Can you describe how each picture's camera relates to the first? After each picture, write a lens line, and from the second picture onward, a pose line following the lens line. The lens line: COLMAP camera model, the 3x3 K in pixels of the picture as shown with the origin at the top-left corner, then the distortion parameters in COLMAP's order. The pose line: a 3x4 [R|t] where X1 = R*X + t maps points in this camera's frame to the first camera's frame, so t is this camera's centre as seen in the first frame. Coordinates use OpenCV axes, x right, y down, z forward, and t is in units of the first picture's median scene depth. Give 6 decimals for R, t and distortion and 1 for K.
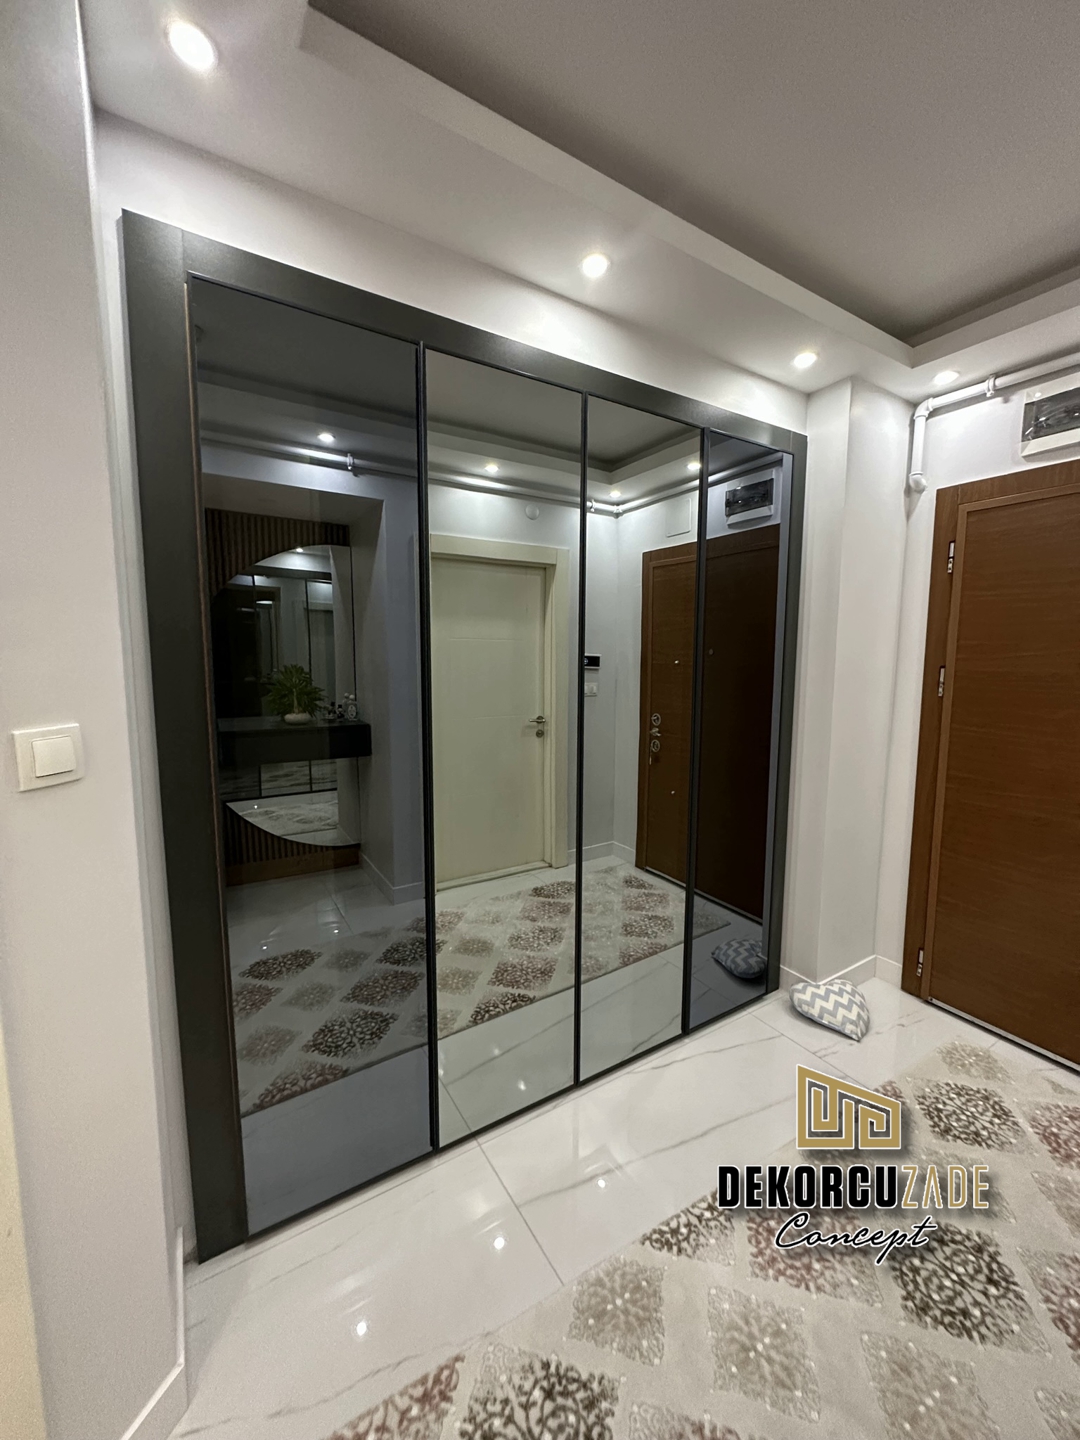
lens RADIAL K [[569.9, 0, 541.0], [0, 569.9, 720.0], [0, 0, 1]] dist [-0.003124, 0.000897]
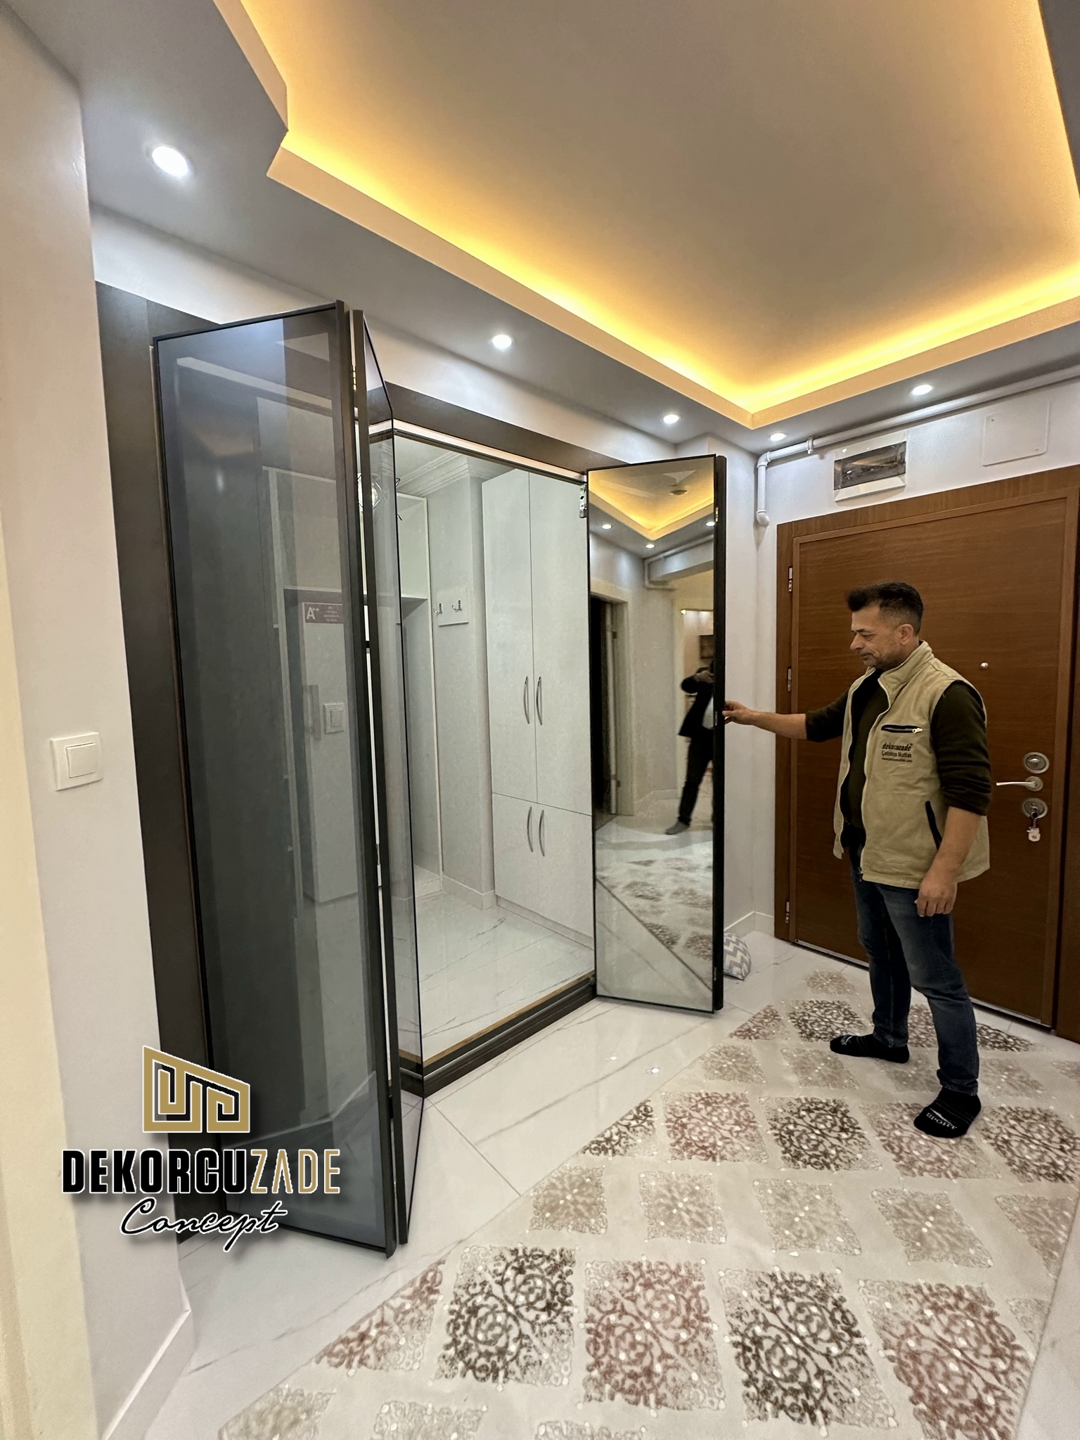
lens RADIAL K [[569.9, 0, 539.6], [0, 569.9, 722.2], [0, 0, 1]] dist [-0.003124, 0.000897]
pose [[0.983070, -0.045941, 0.177380, -0.058674], [0.049724, 0.998619, -0.016941, 0.022462], [-0.176357, 0.025474, 0.983997, -0.130380]]
